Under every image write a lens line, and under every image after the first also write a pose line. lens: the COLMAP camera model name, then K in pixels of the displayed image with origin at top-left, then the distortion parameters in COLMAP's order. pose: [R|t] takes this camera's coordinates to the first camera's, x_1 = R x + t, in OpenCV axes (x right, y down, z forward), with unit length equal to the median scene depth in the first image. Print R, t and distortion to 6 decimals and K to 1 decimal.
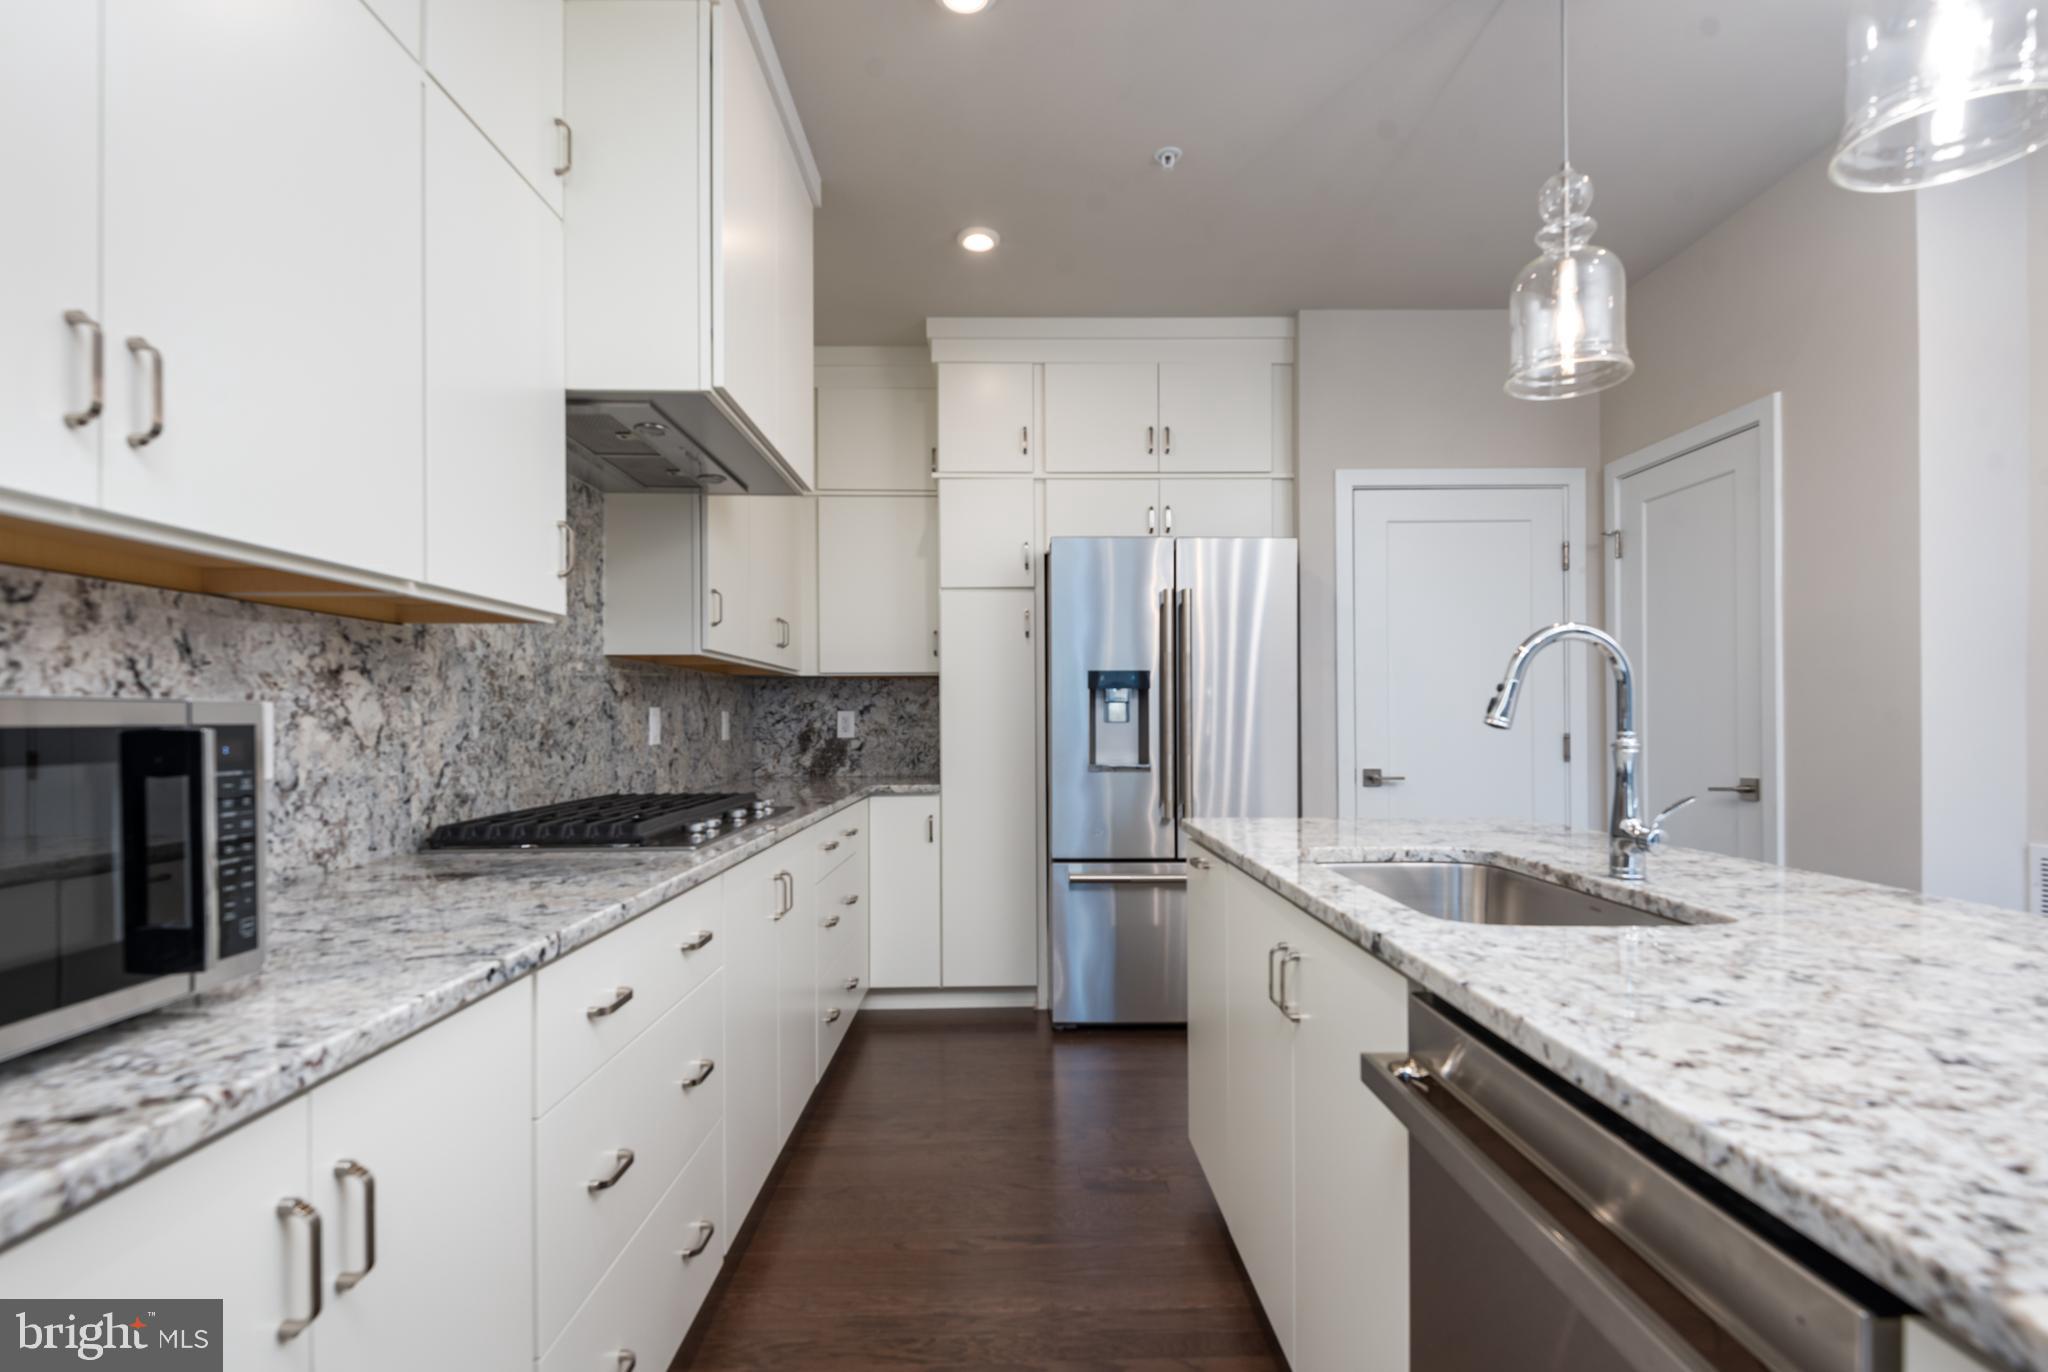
lens RADIAL K [[993.8, 0, 1034.5], [0, 993.8, 714.9], [0, 0, 1]] dist [0.021095, -0.008149]
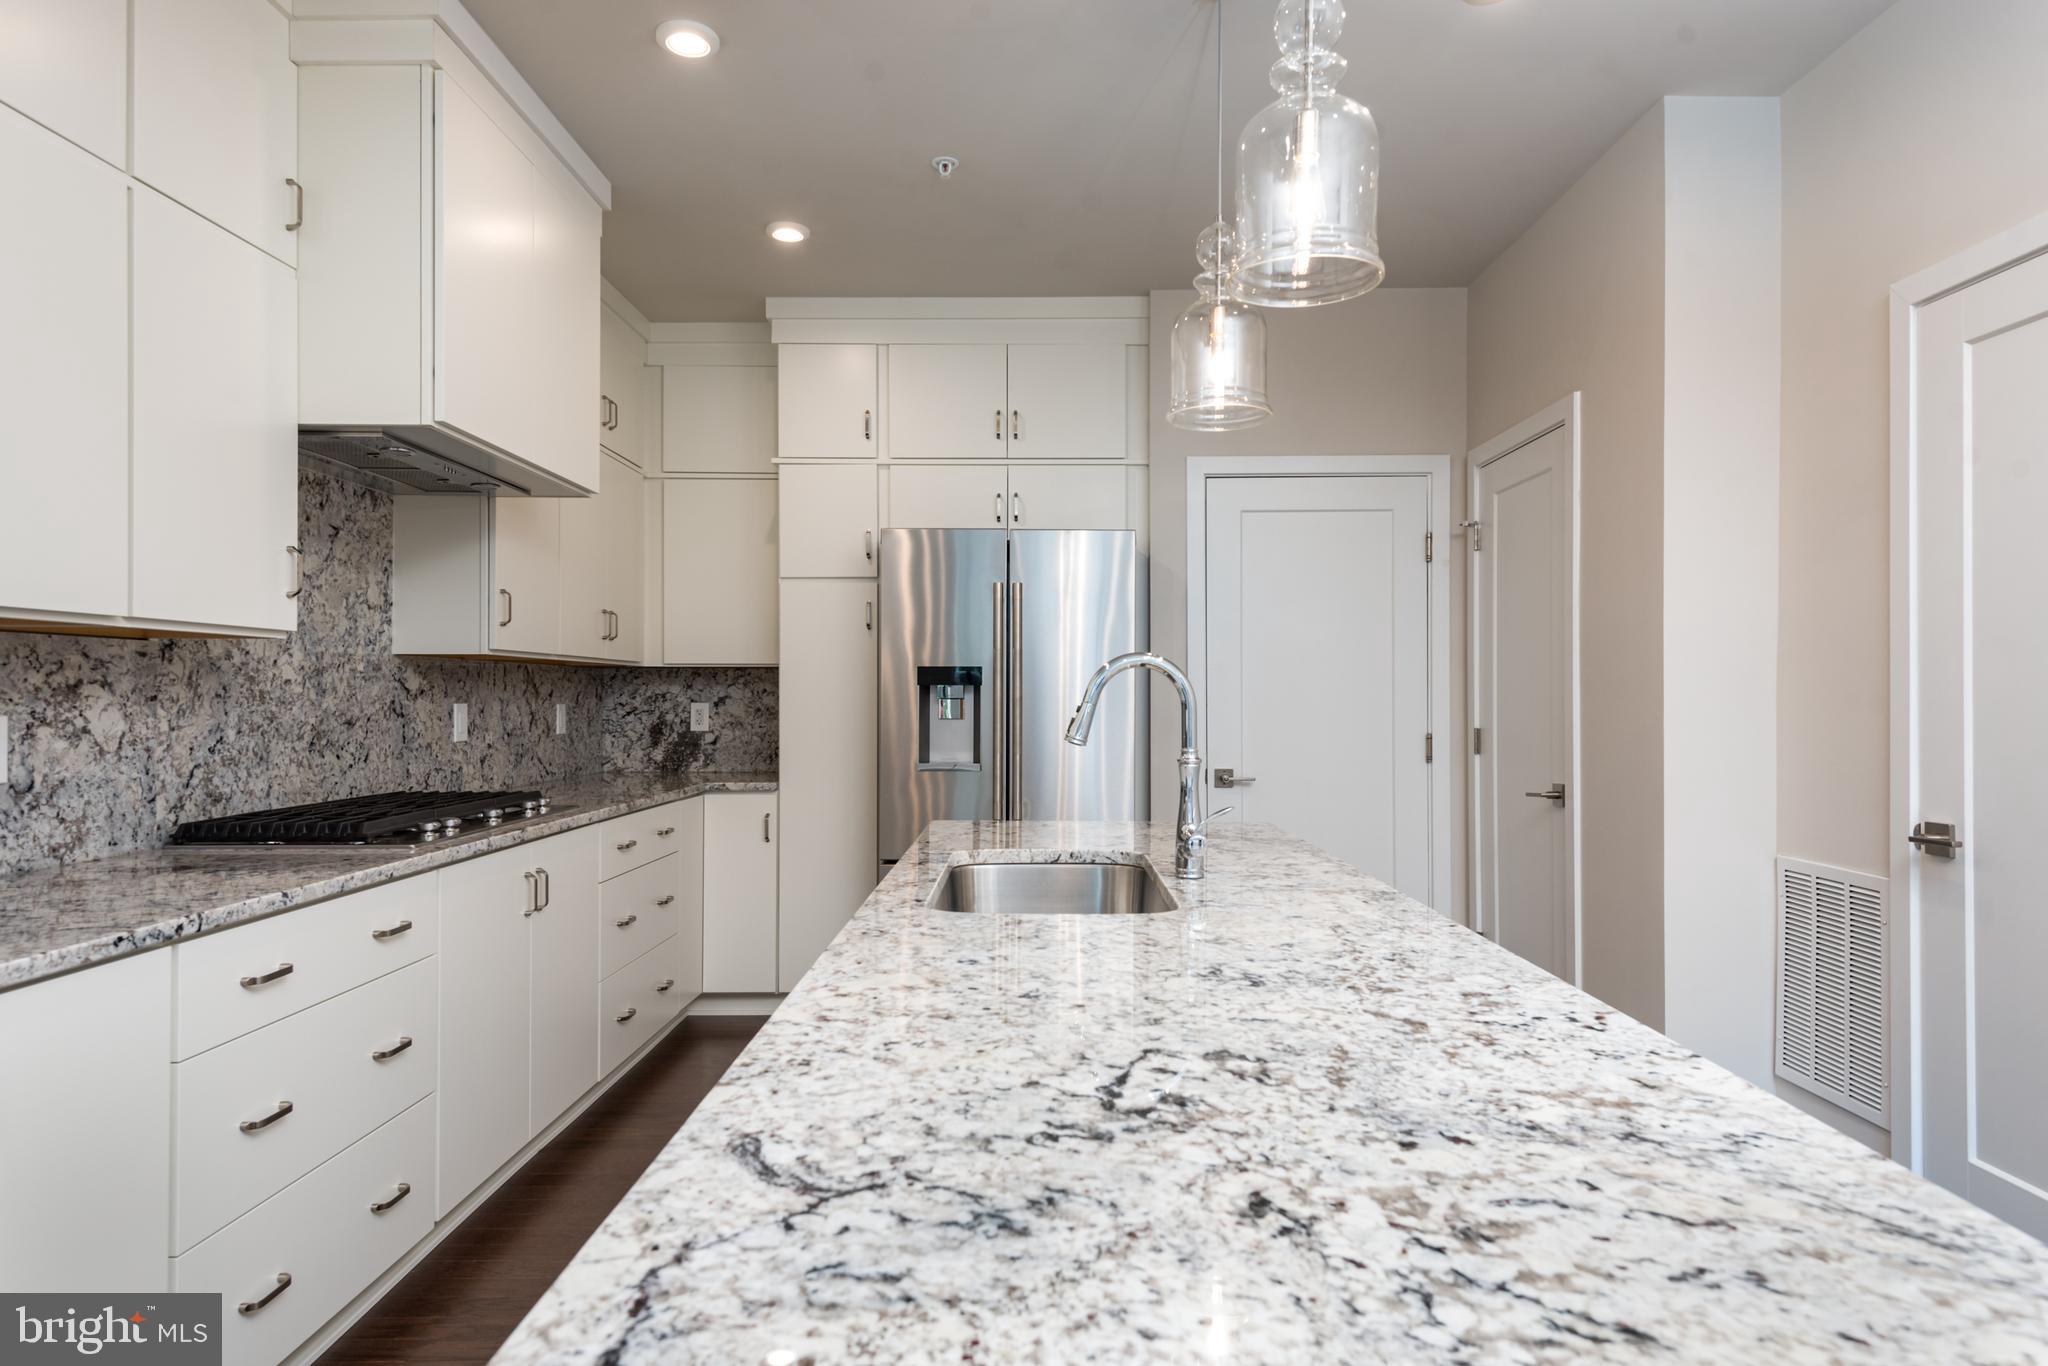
lens RADIAL K [[1183.5, 0, 1035.8], [0, 1183.5, 690.3], [0, 0, 1]] dist [0.026973, -0.011246]
pose [[0.999636, 0.005762, -0.026343, 0.302488], [-0.005782, 0.999983, -0.000691, -0.031752], [0.026338, 0.000843, 0.999653, -0.229569]]
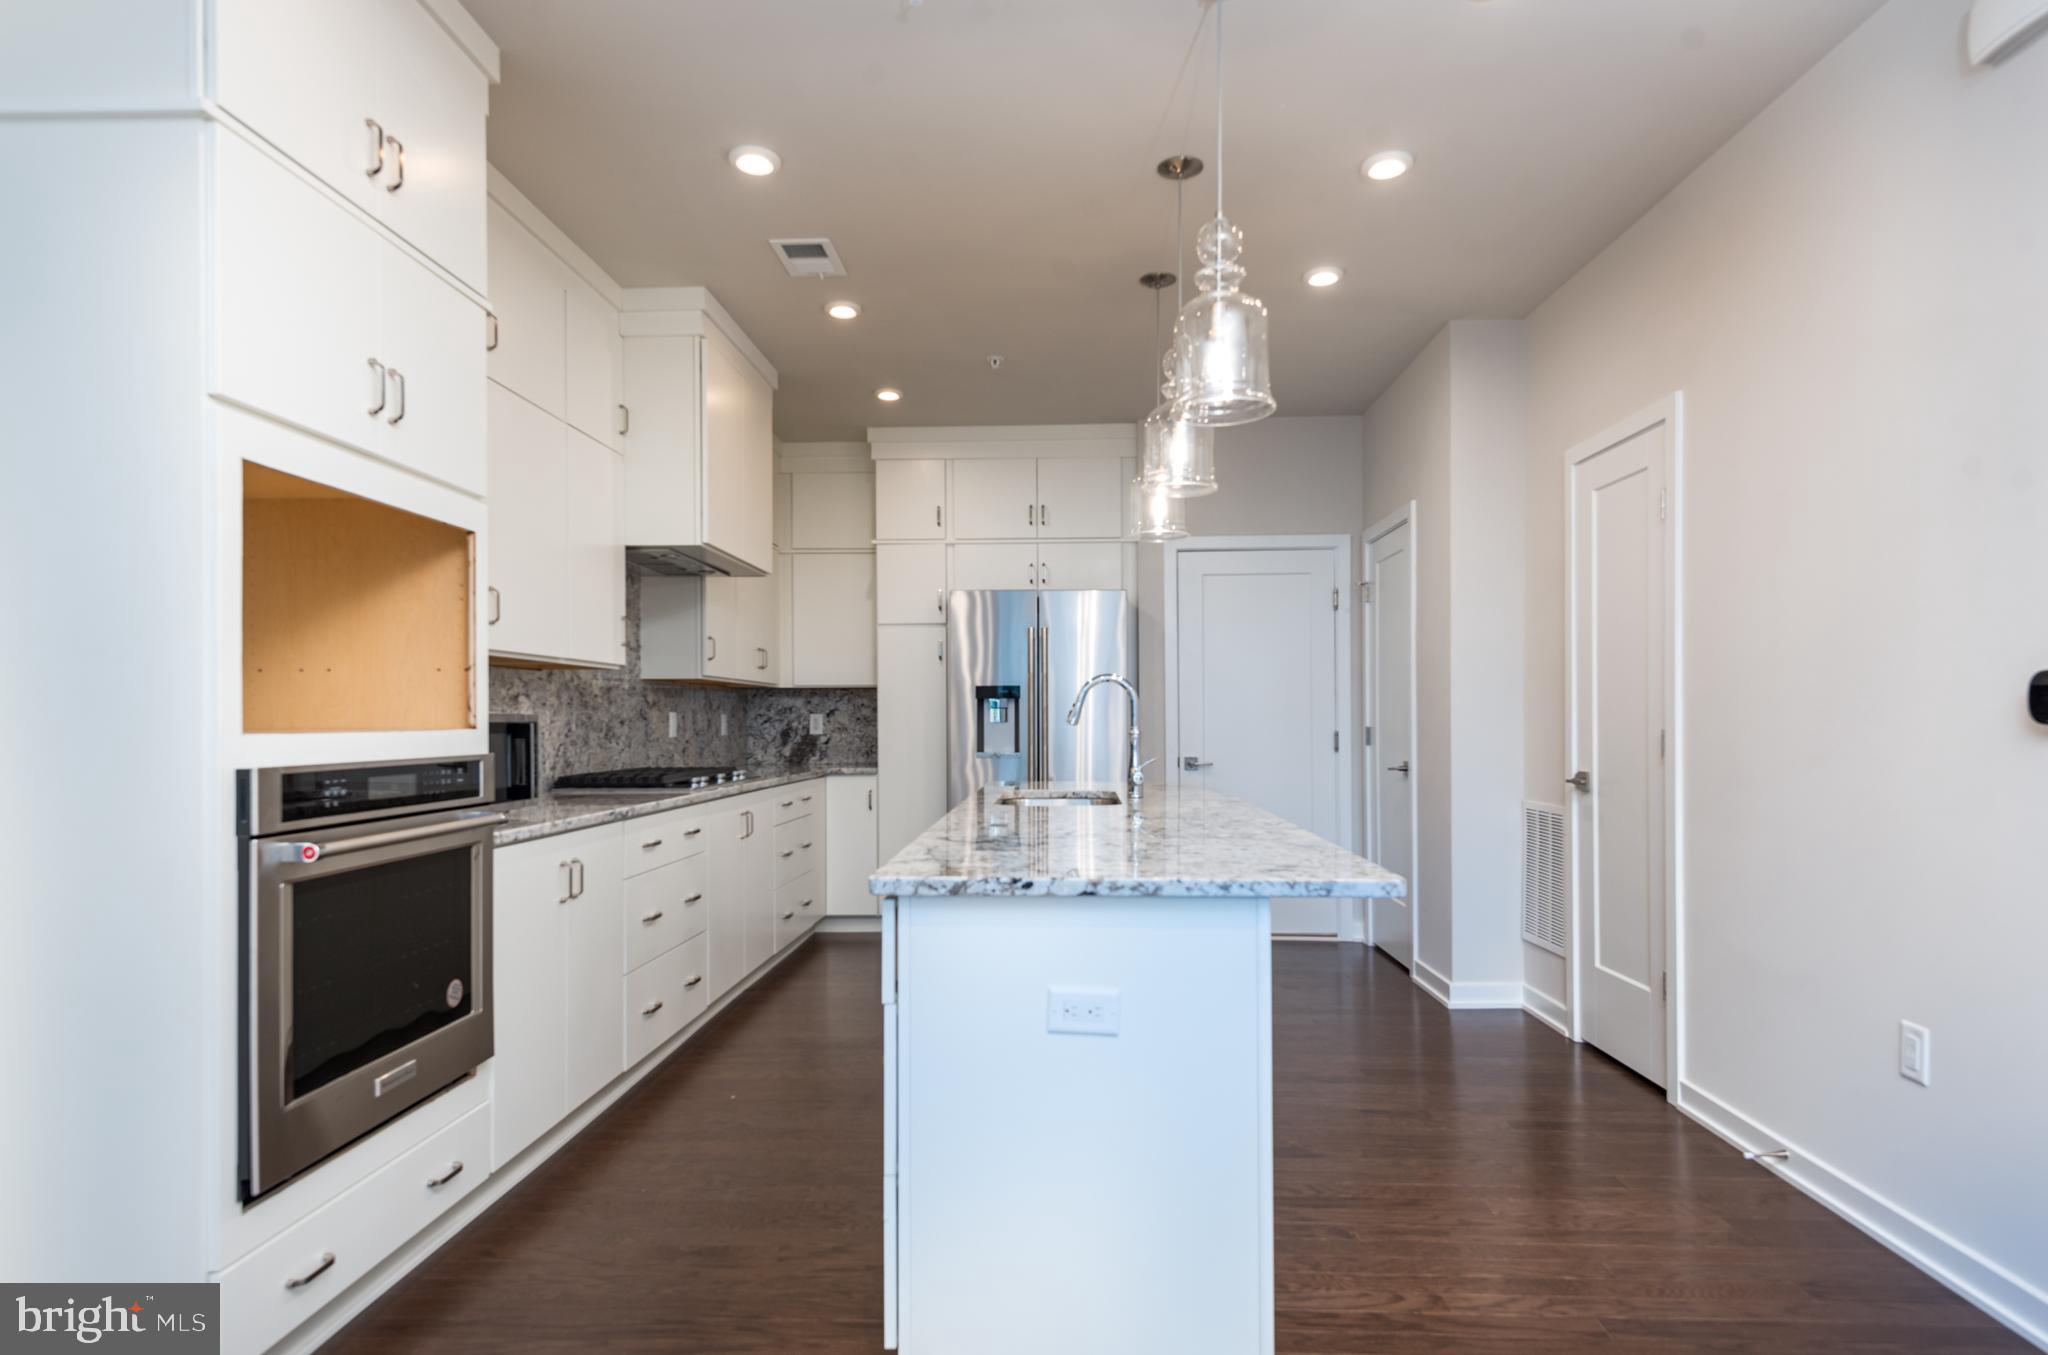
lens RADIAL K [[1129.8, 0, 1030.5], [0, 1129.8, 718.2], [0, 0, 1]] dist [0.027330, -0.004432]
pose [[0.998054, 0.000806, -0.062353, 0.348829], [-0.000637, 0.999996, 0.002735, -0.004620], [0.062355, -0.002690, 0.998050, -0.887431]]
